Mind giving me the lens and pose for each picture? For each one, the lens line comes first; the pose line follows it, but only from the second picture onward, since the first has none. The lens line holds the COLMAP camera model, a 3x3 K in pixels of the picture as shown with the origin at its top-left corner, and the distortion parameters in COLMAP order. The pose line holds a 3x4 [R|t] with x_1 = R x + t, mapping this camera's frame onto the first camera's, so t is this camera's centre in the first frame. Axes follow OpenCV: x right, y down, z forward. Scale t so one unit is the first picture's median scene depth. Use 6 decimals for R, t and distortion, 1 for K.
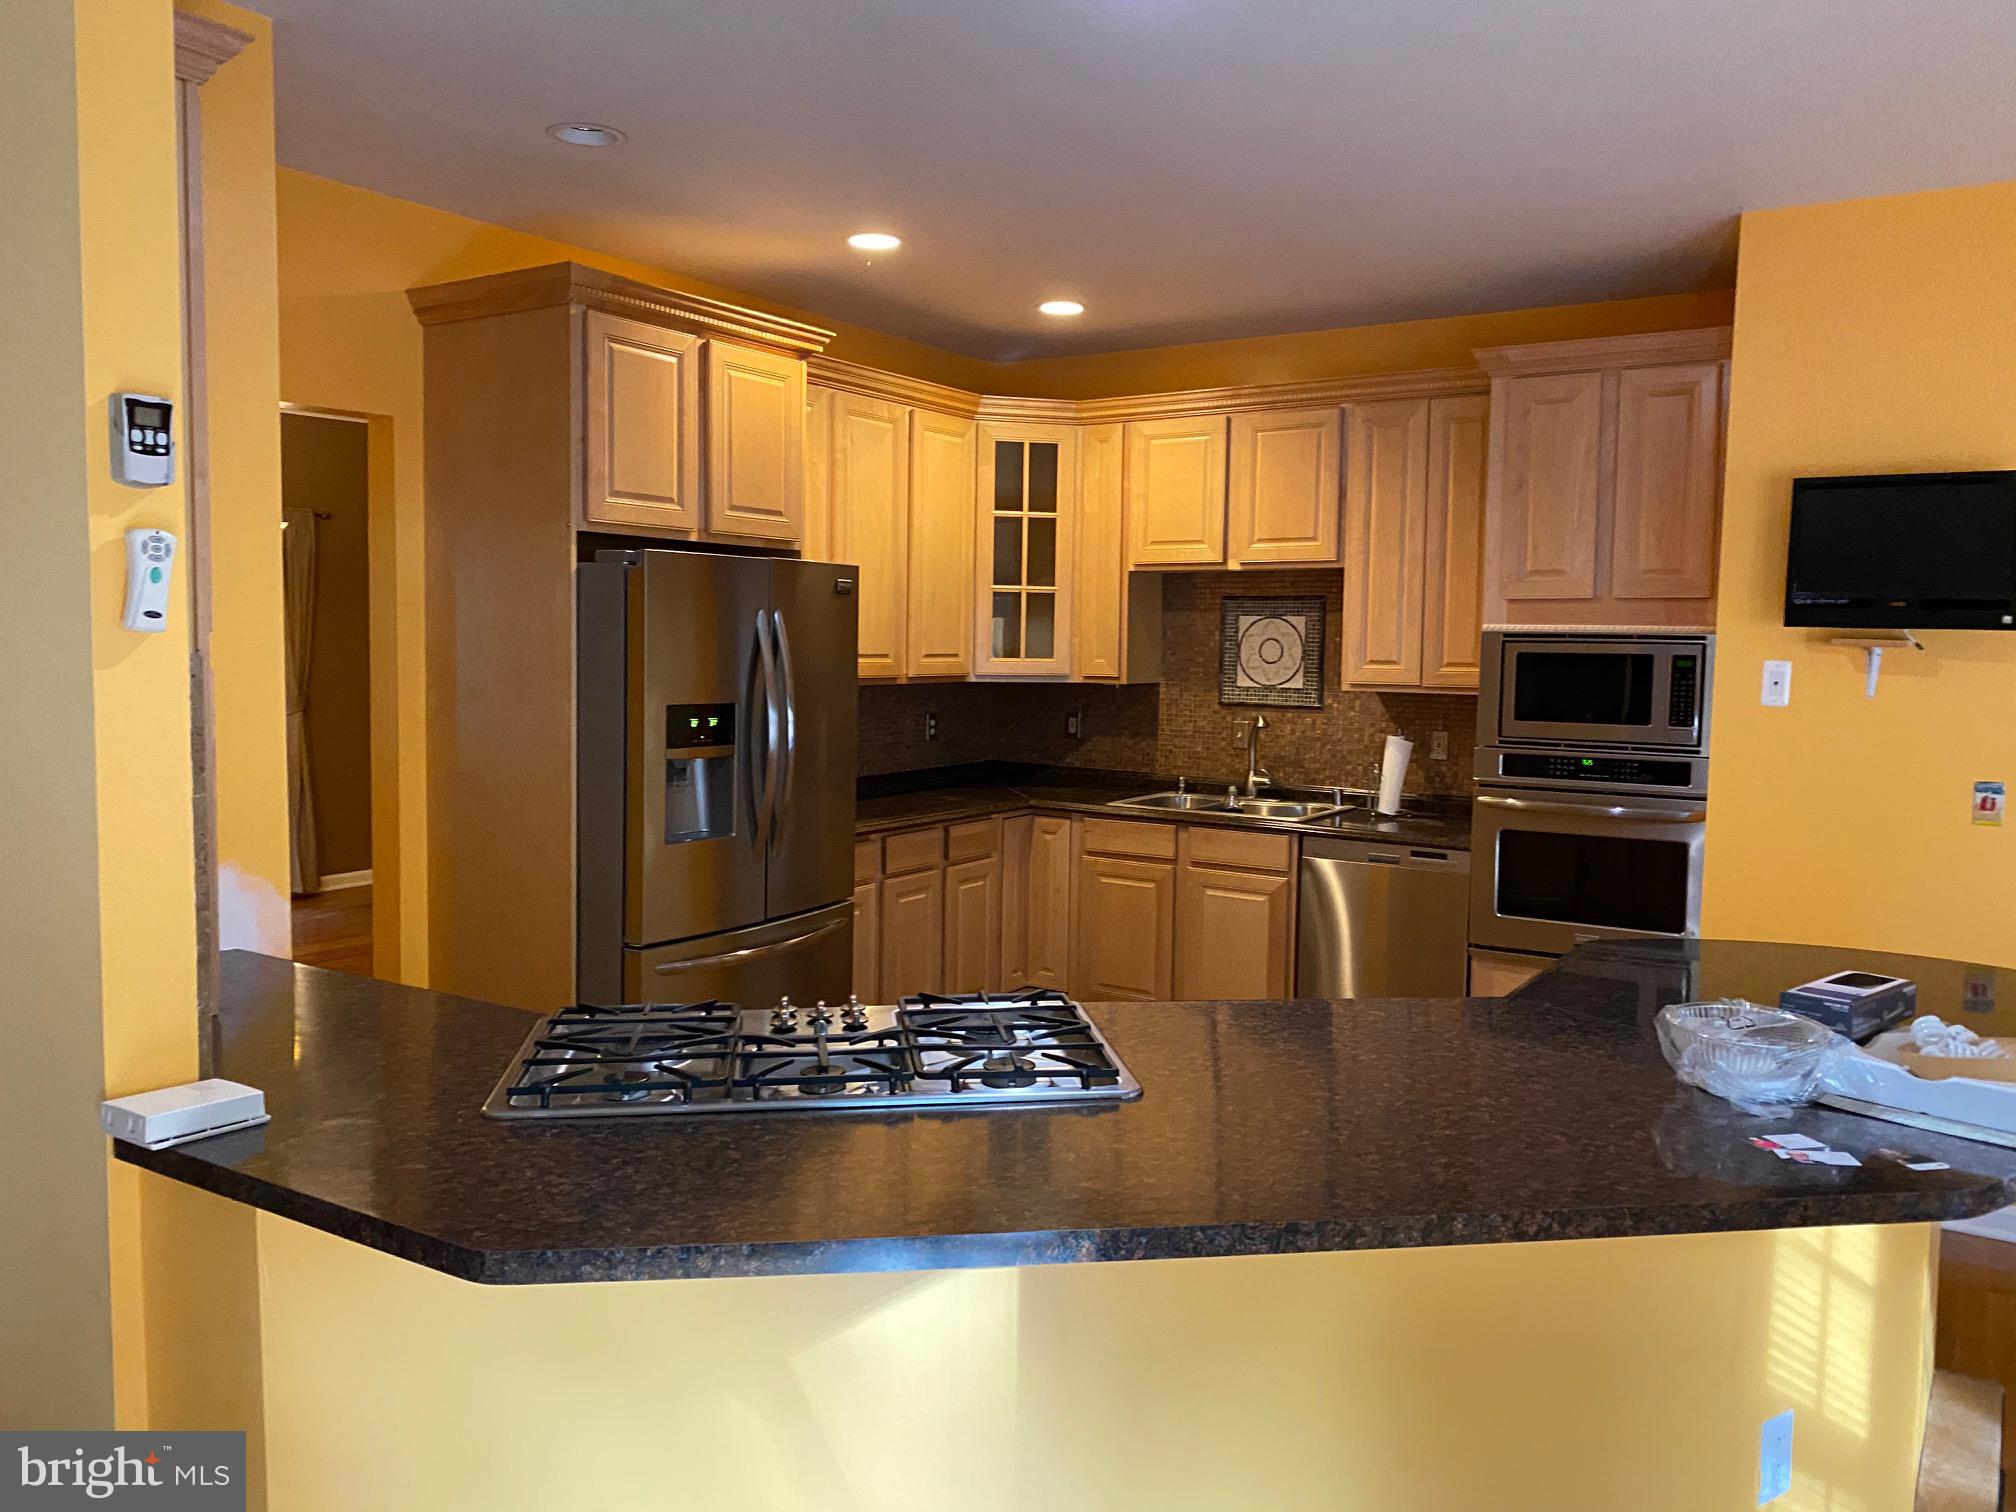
lens RADIAL K [[1513.9, 0, 1011.7], [0, 1513.9, 747.0], [0, 0, 1]] dist [0.011989, -0.006842]
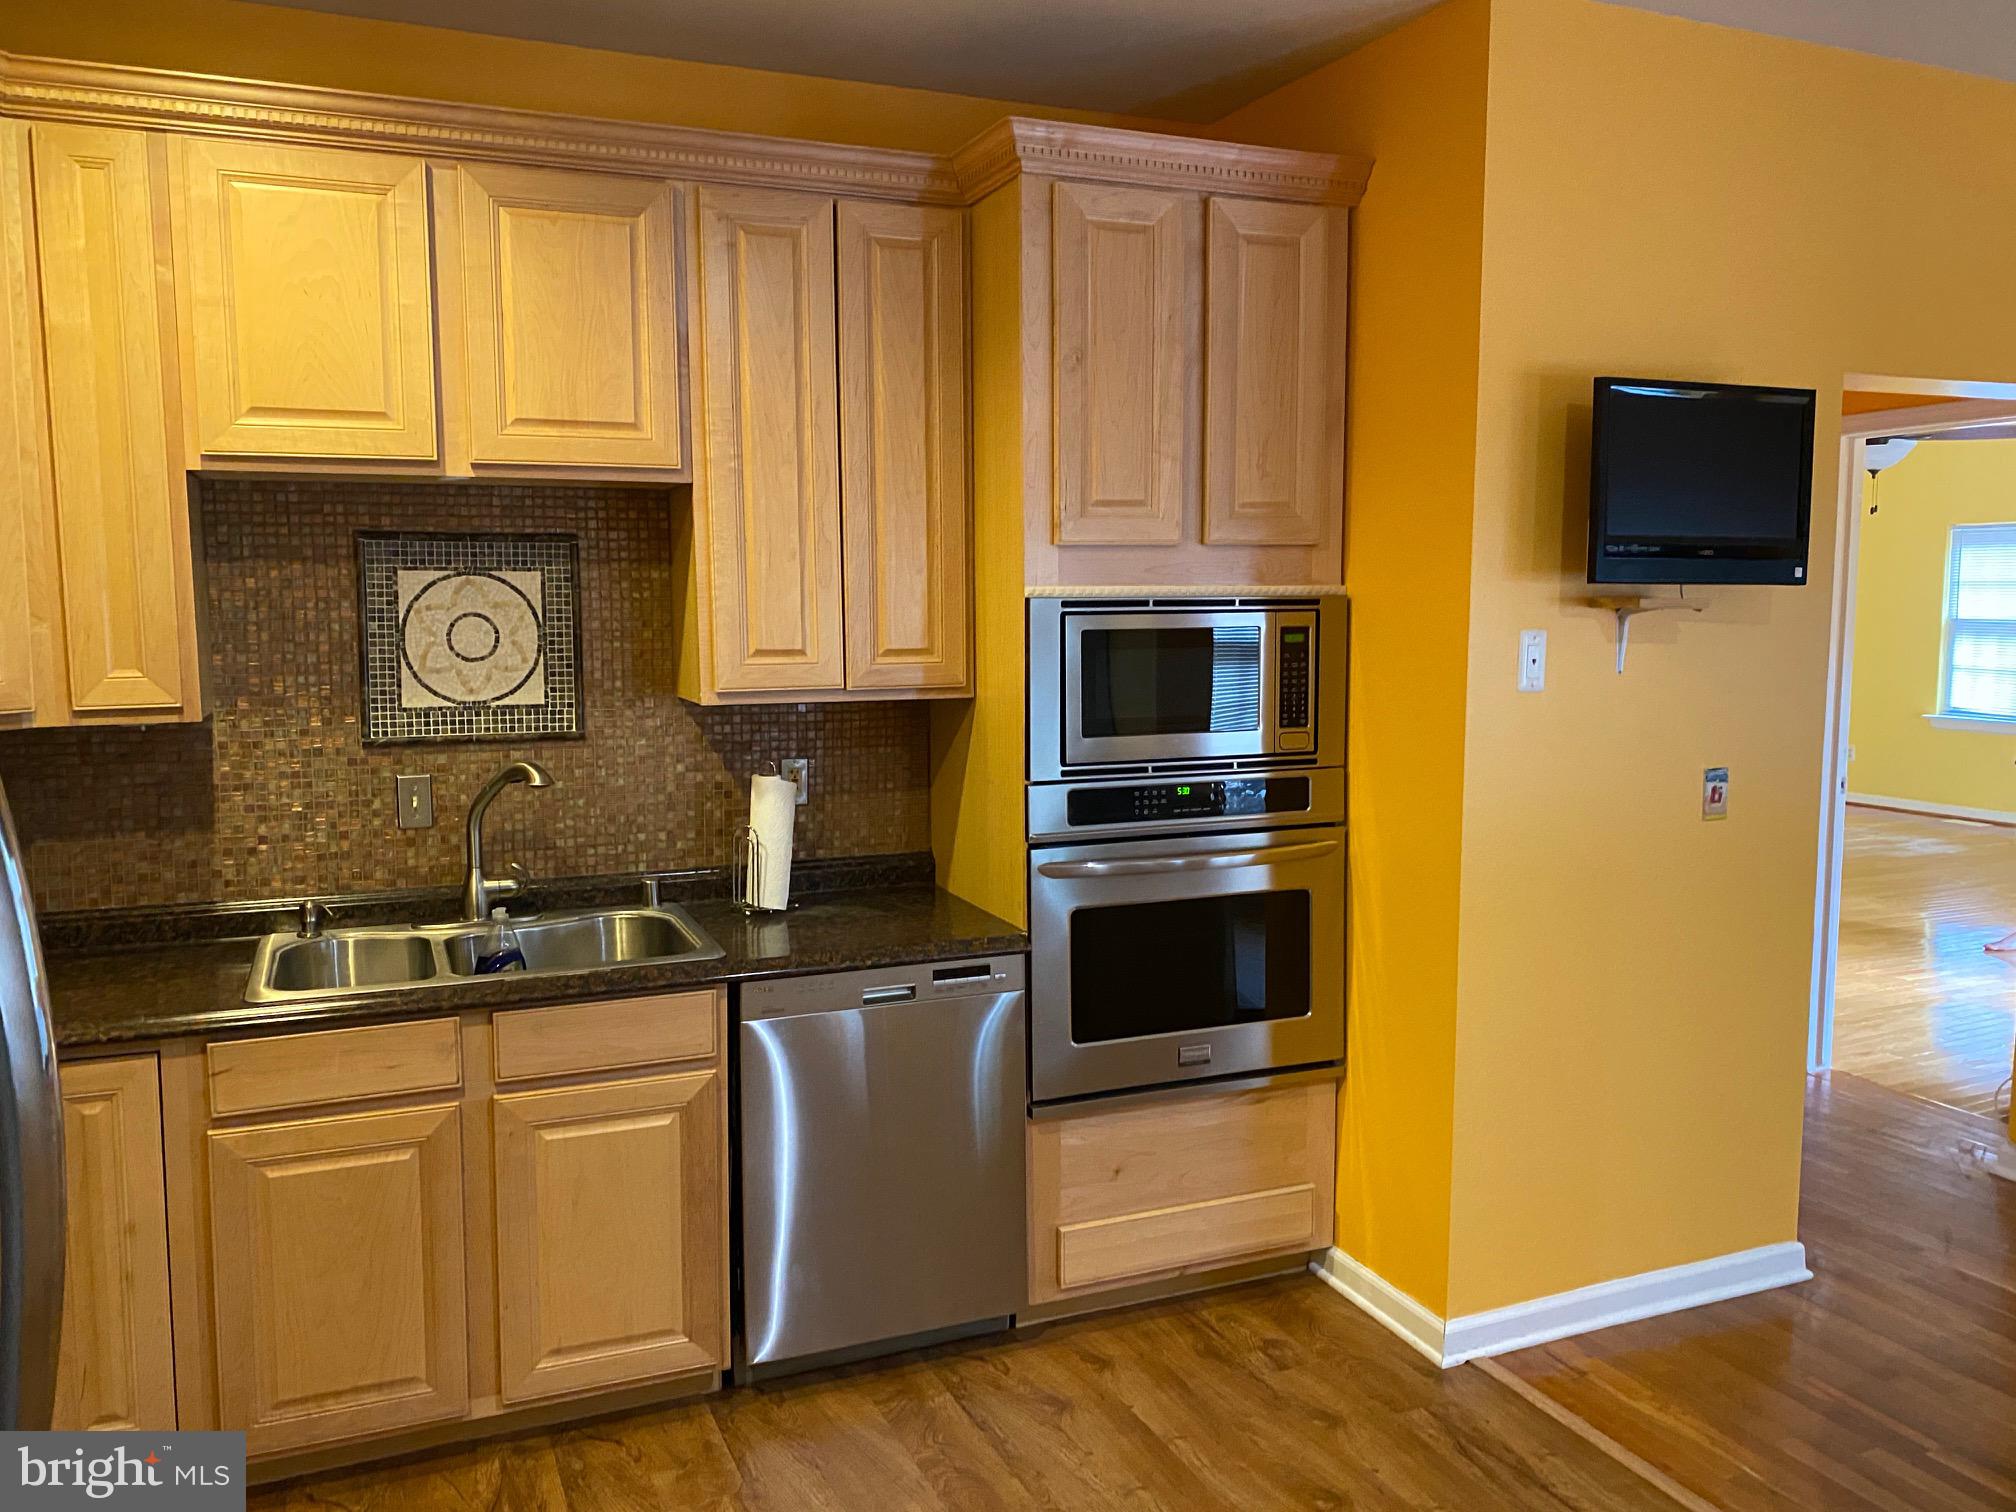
lens RADIAL K [[1513.9, 0, 1011.7], [0, 1513.9, 747.0], [0, 0, 1]] dist [0.011989, -0.006842]
pose [[0.546623, -0.097708, 0.831659, -0.182482], [0.073023, 0.994948, 0.068896, -0.051645], [-0.834189, 0.023070, 0.550996, 0.594382]]
